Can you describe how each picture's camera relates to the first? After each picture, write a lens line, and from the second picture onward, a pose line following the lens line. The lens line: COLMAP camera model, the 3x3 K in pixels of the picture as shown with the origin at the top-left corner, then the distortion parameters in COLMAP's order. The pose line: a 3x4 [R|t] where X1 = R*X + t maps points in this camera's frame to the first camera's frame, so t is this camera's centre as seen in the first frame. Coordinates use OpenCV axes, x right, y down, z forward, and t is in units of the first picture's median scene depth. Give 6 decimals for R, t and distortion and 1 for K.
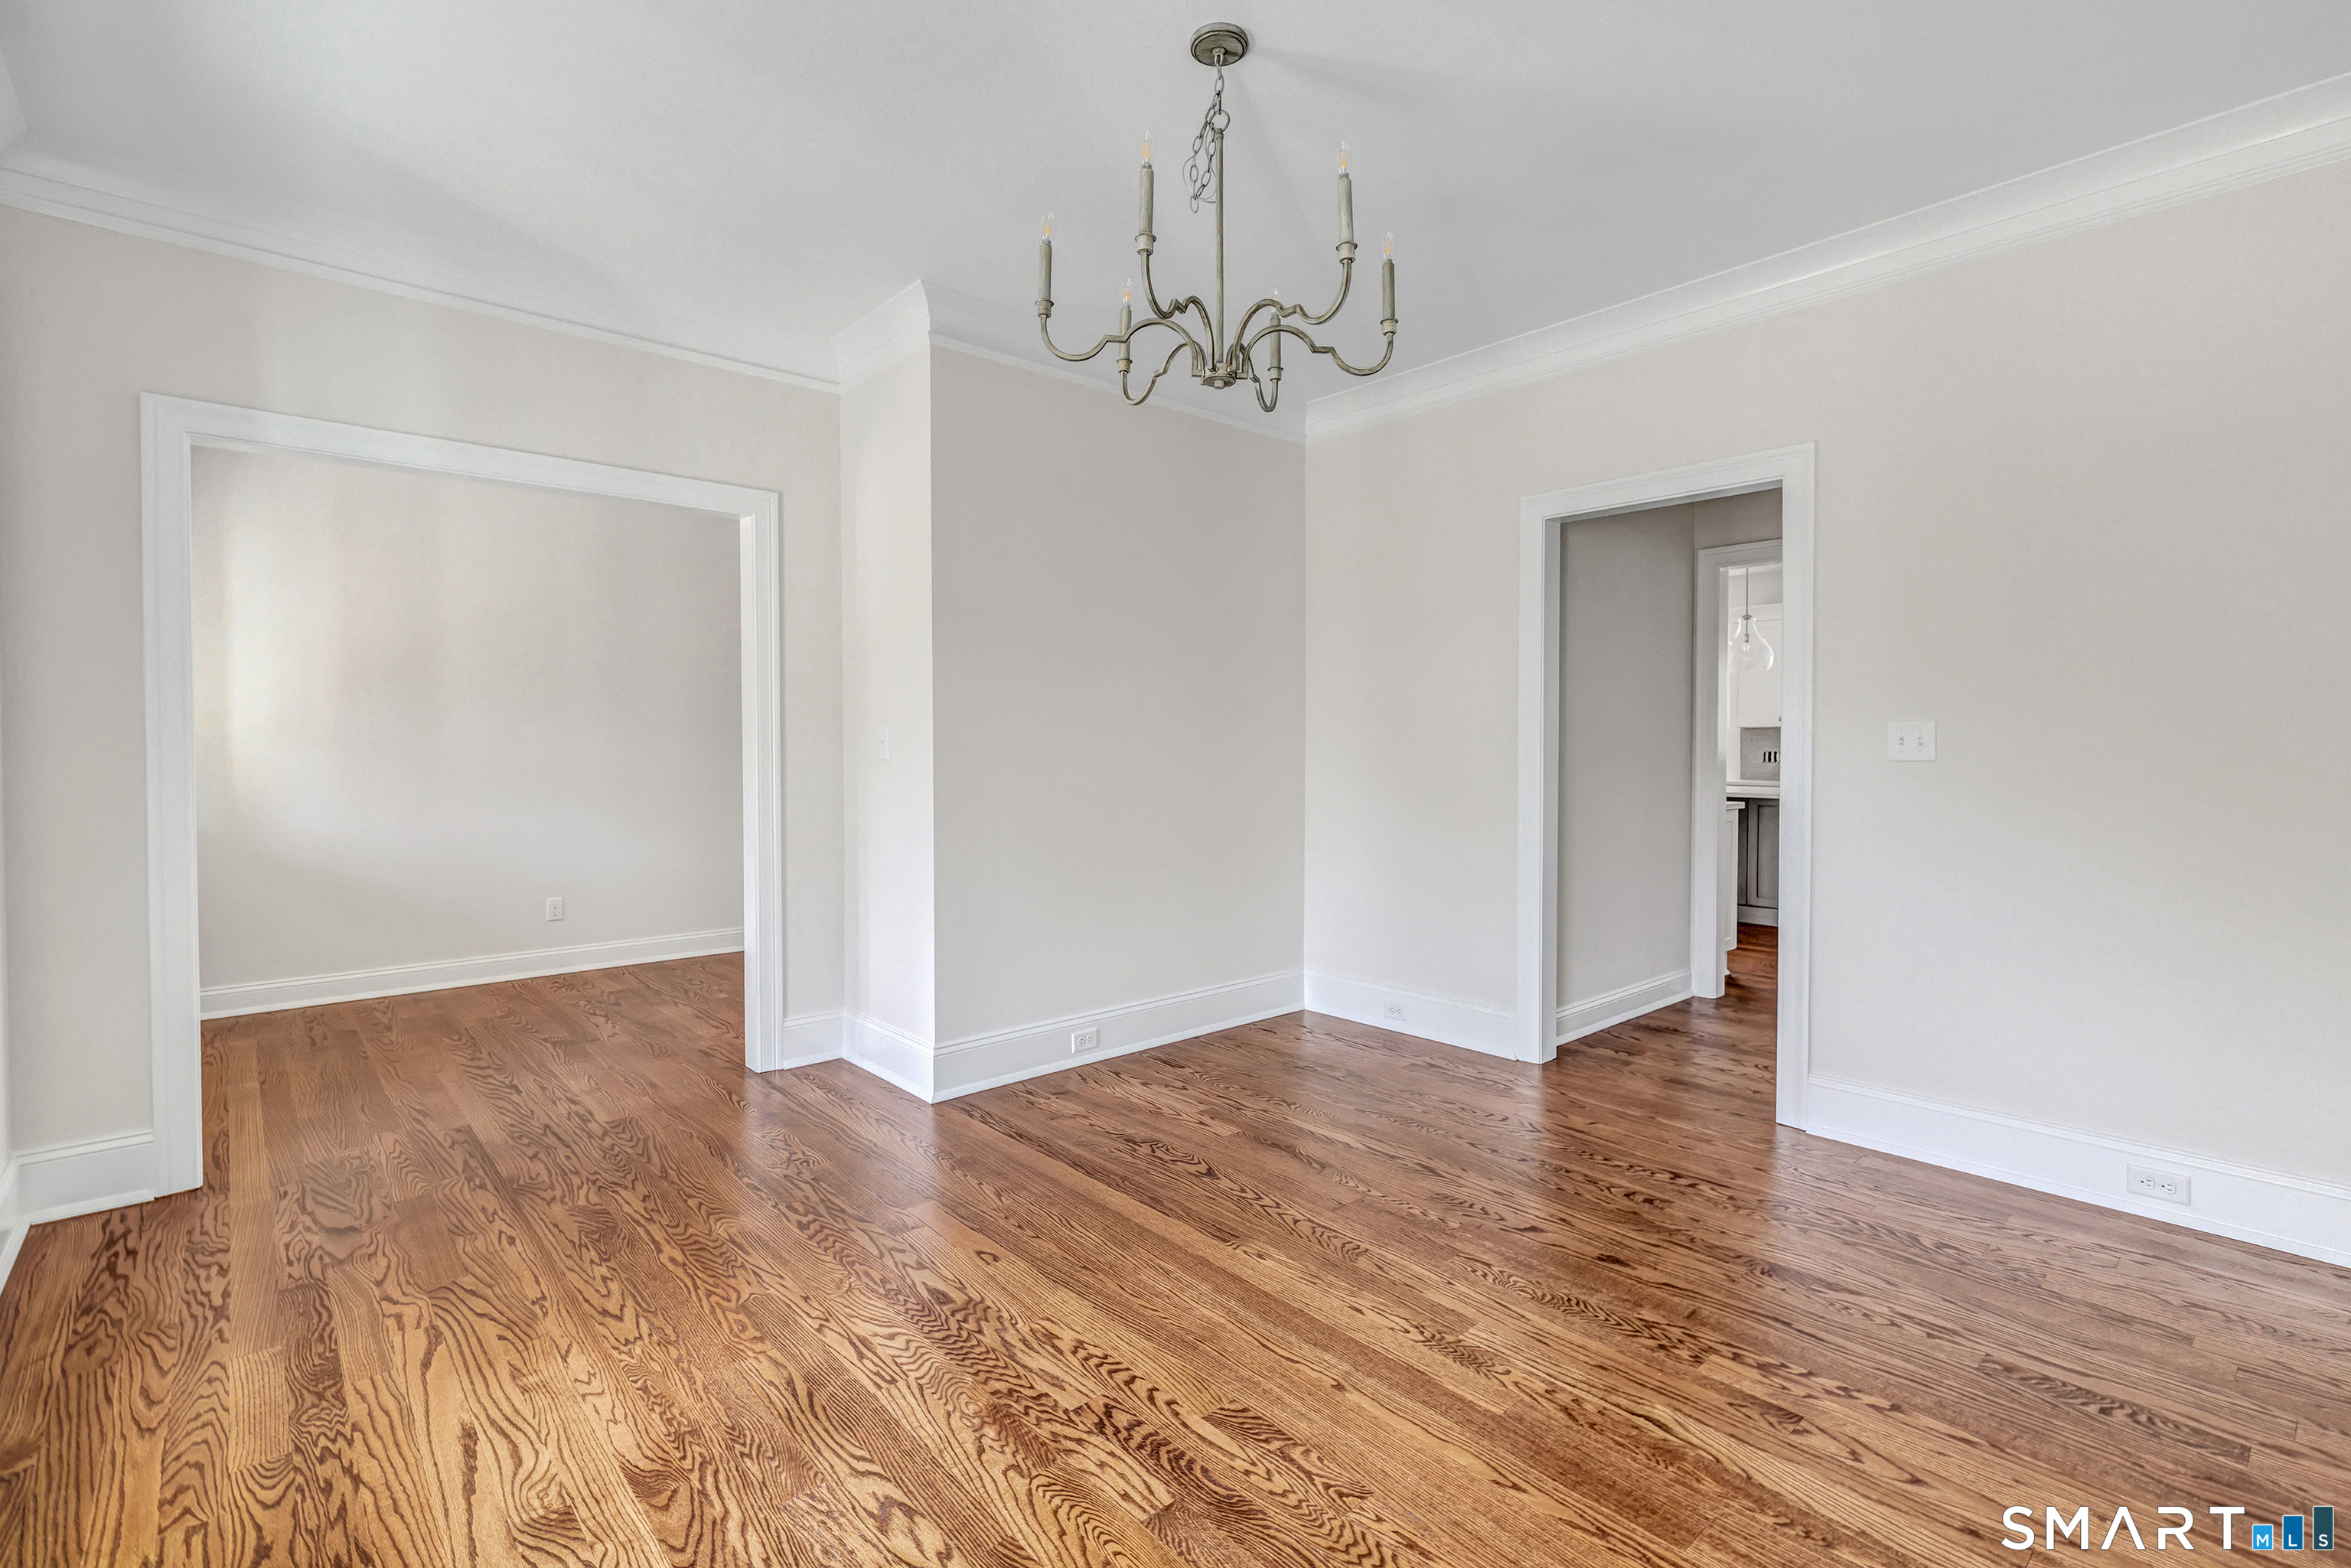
lens RADIAL K [[1053.3, 0, 1145.1], [0, 1053.3, 783.6], [0, 0, 1]] dist [0.002672, 0.000698]
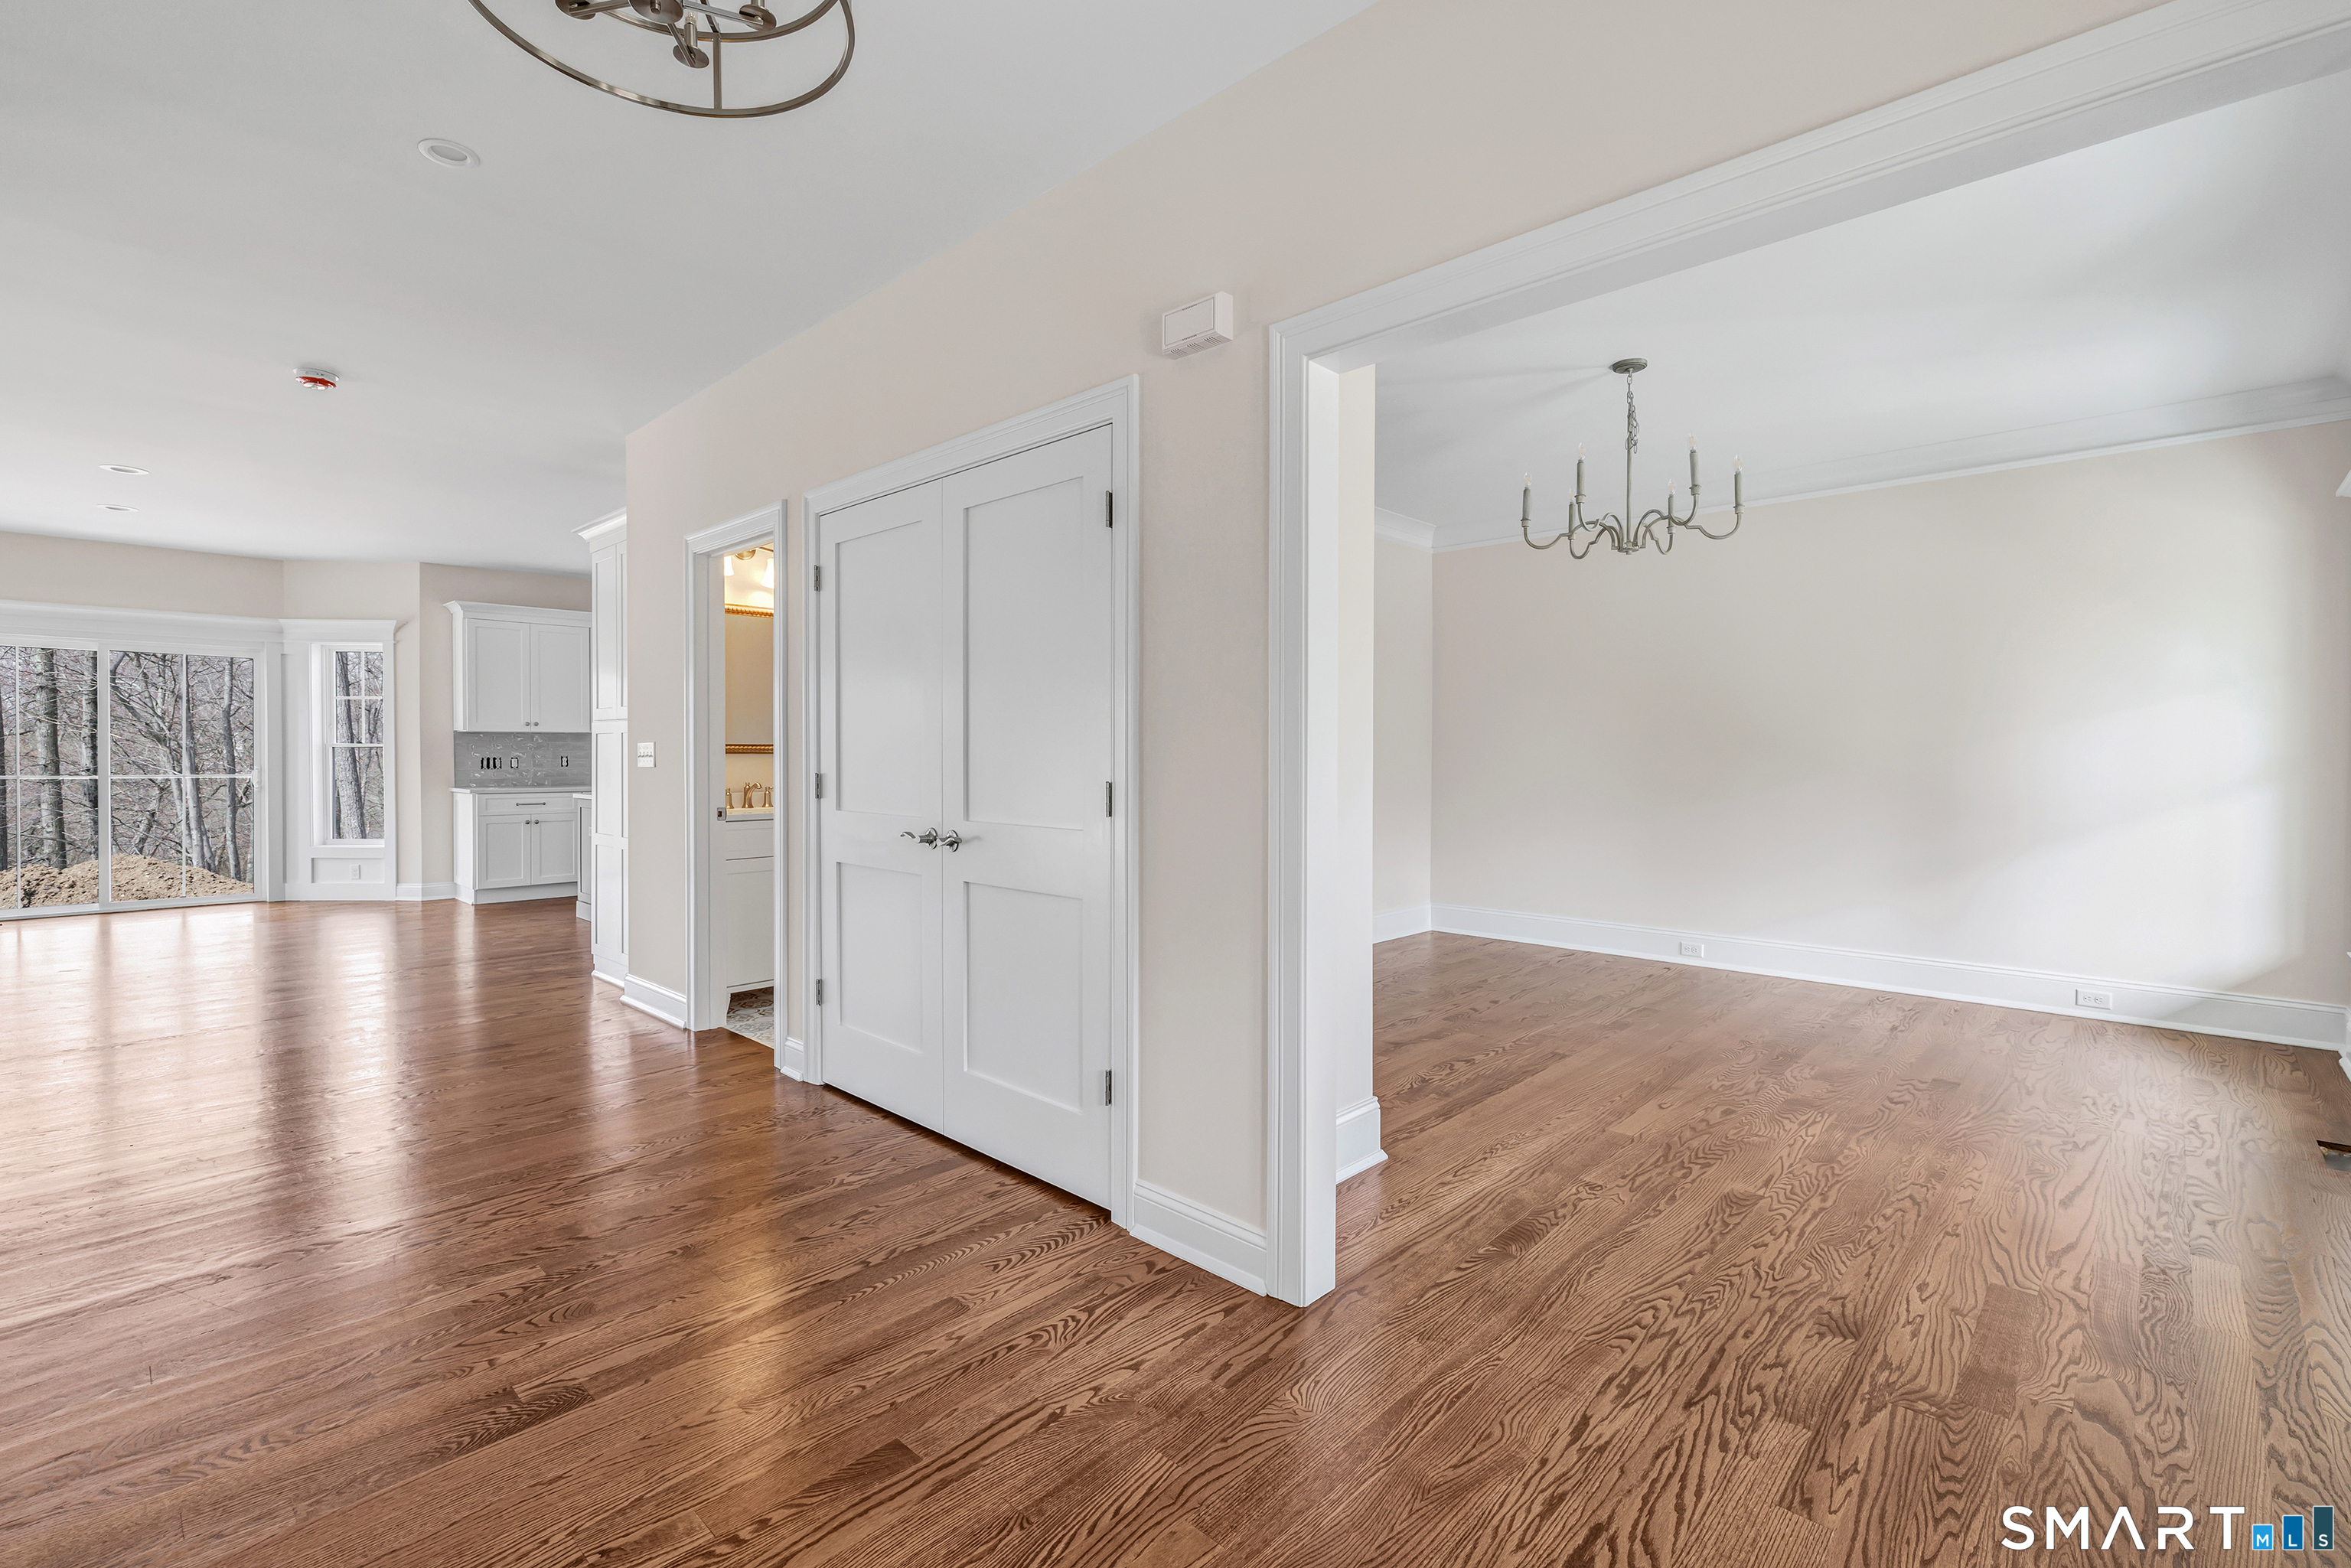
lens RADIAL K [[1042.5, 0, 1176.2], [0, 1042.5, 763.2], [0, 0, 1]] dist [0.002751, -0.000147]
pose [[-0.100692, -0.009863, 0.994869, -1.613700], [0.035198, 0.999290, 0.013469, -0.062911], [-0.994295, 0.036374, -0.100273, 1.935520]]
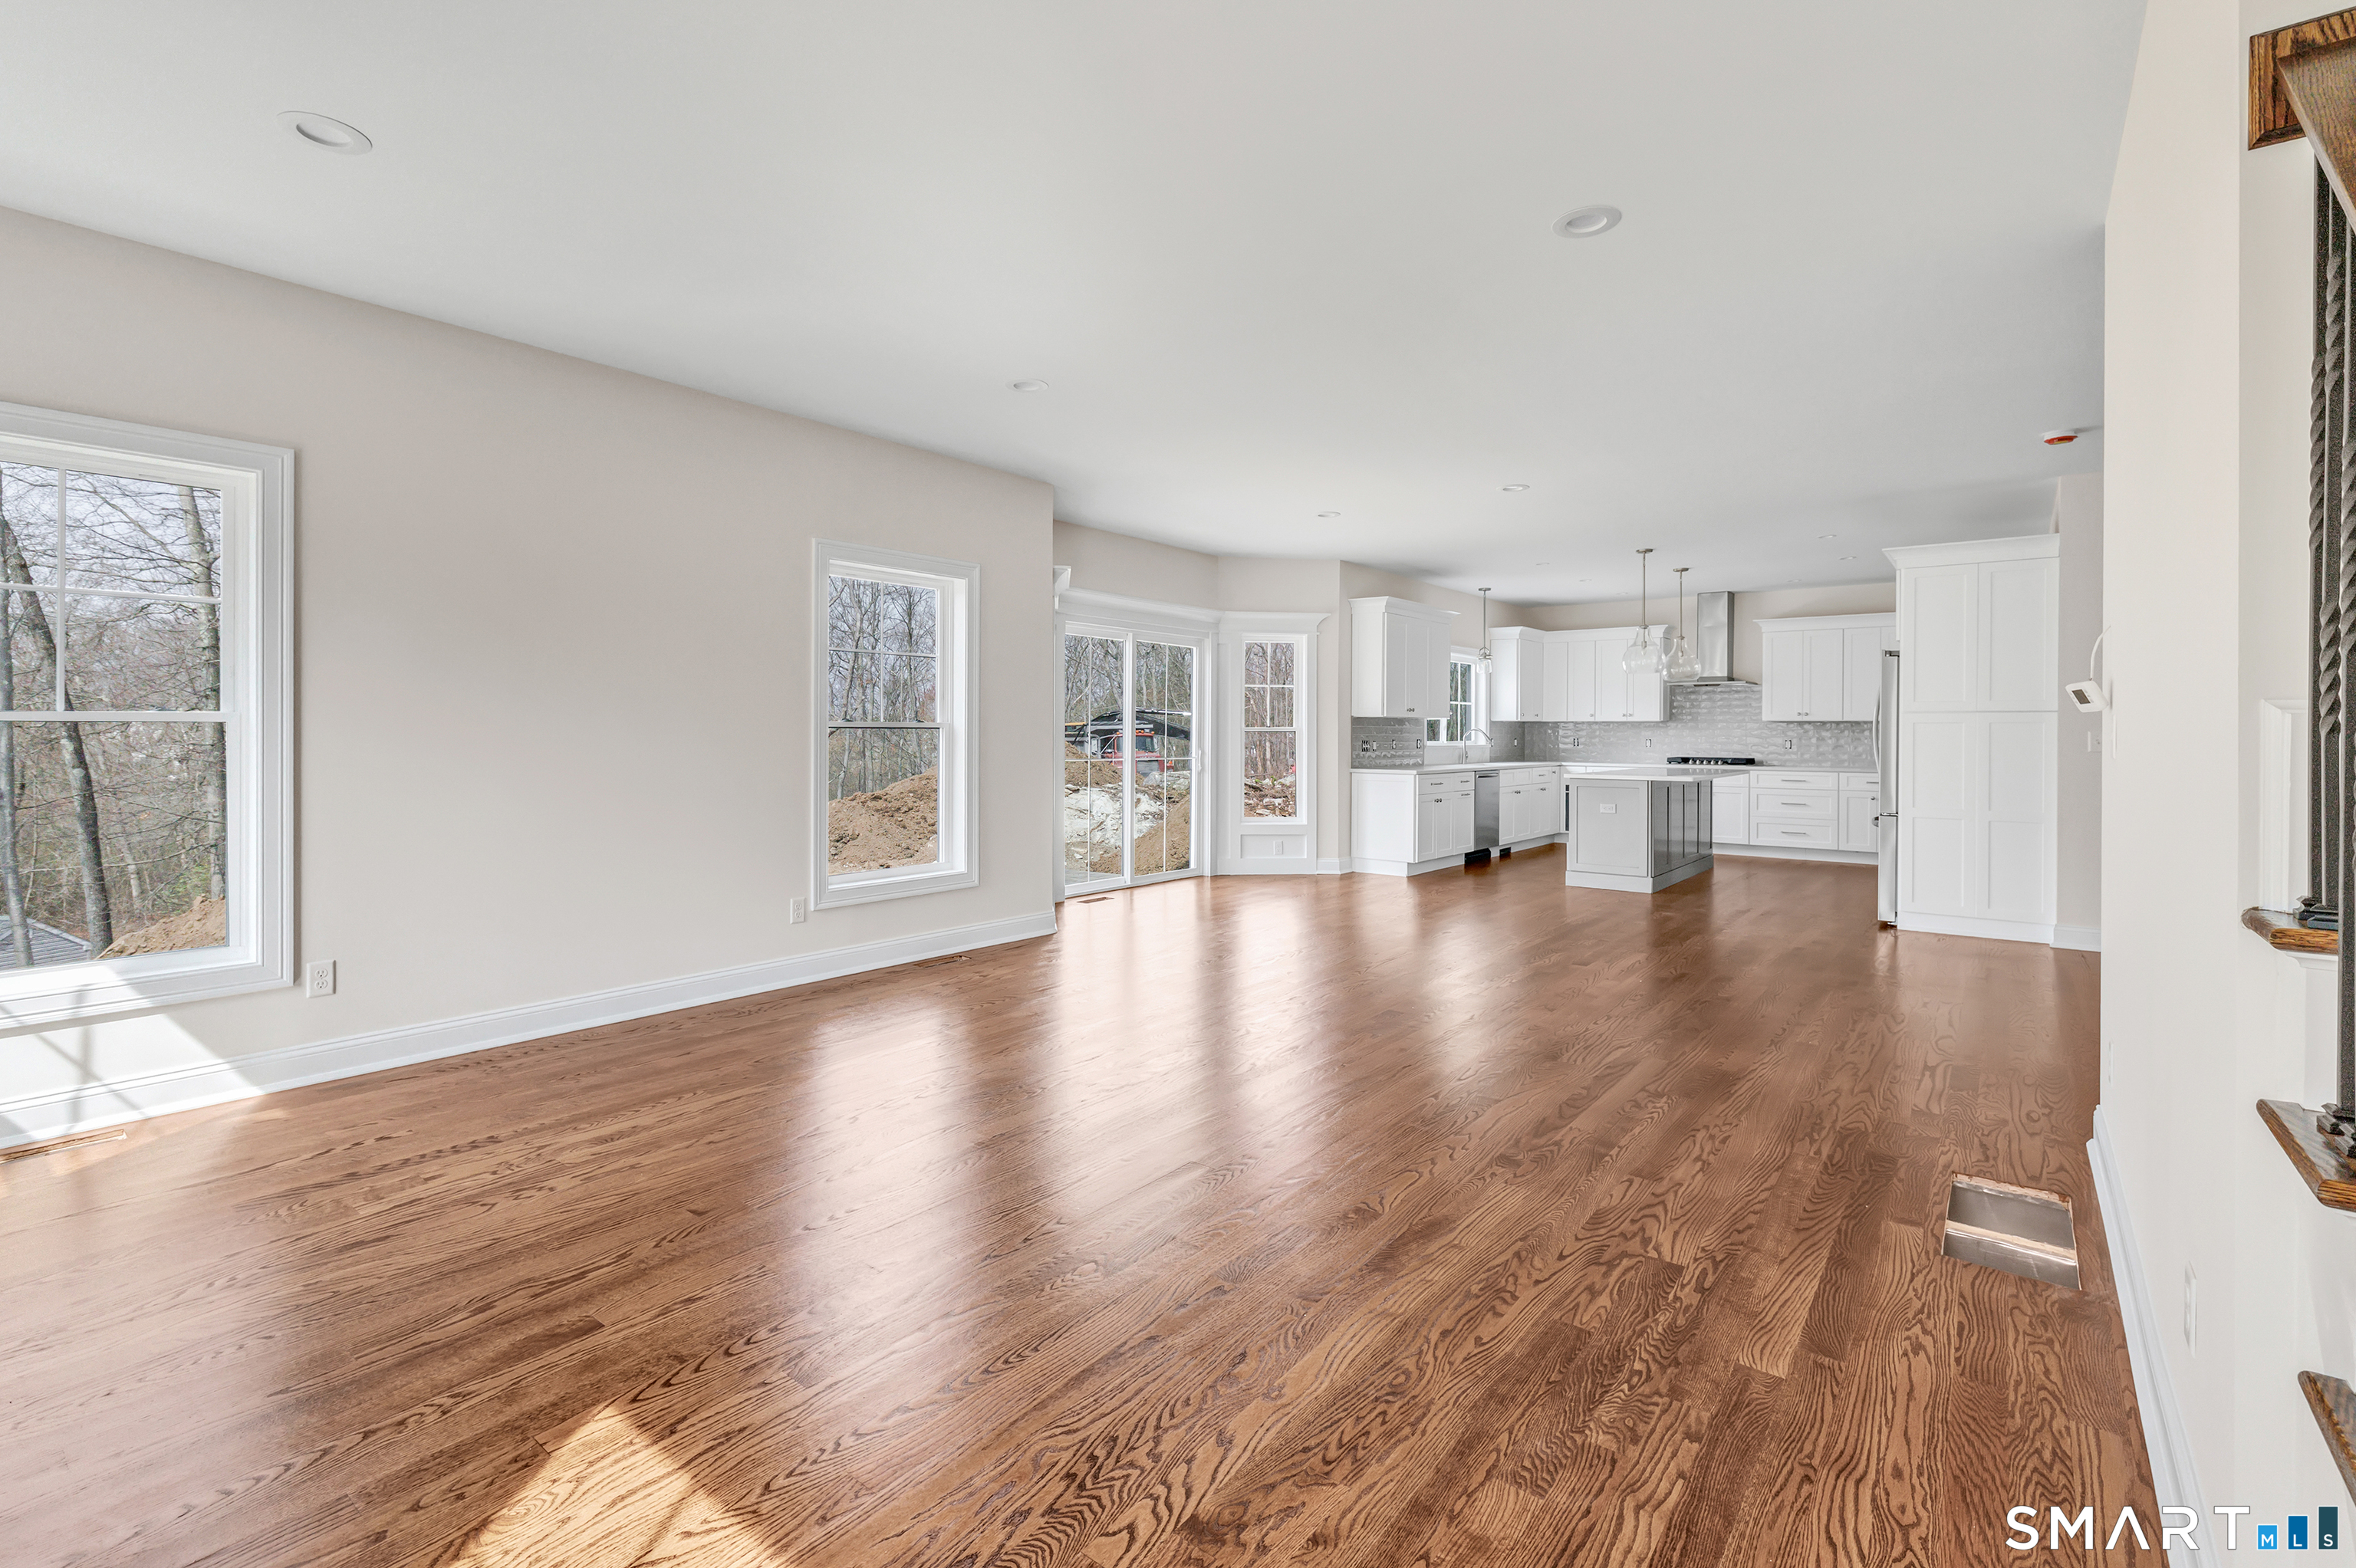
lens RADIAL K [[1028.2, 0, 1141.7], [0, 1028.2, 735.7], [0, 0, 1]] dist [-0.001180, 0.000020]
pose [[-0.150486, -0.002124, 0.988610, -1.415272], [0.033402, 0.999416, 0.007232, -0.198956], [-0.988048, 0.034110, -0.150328, 5.490126]]
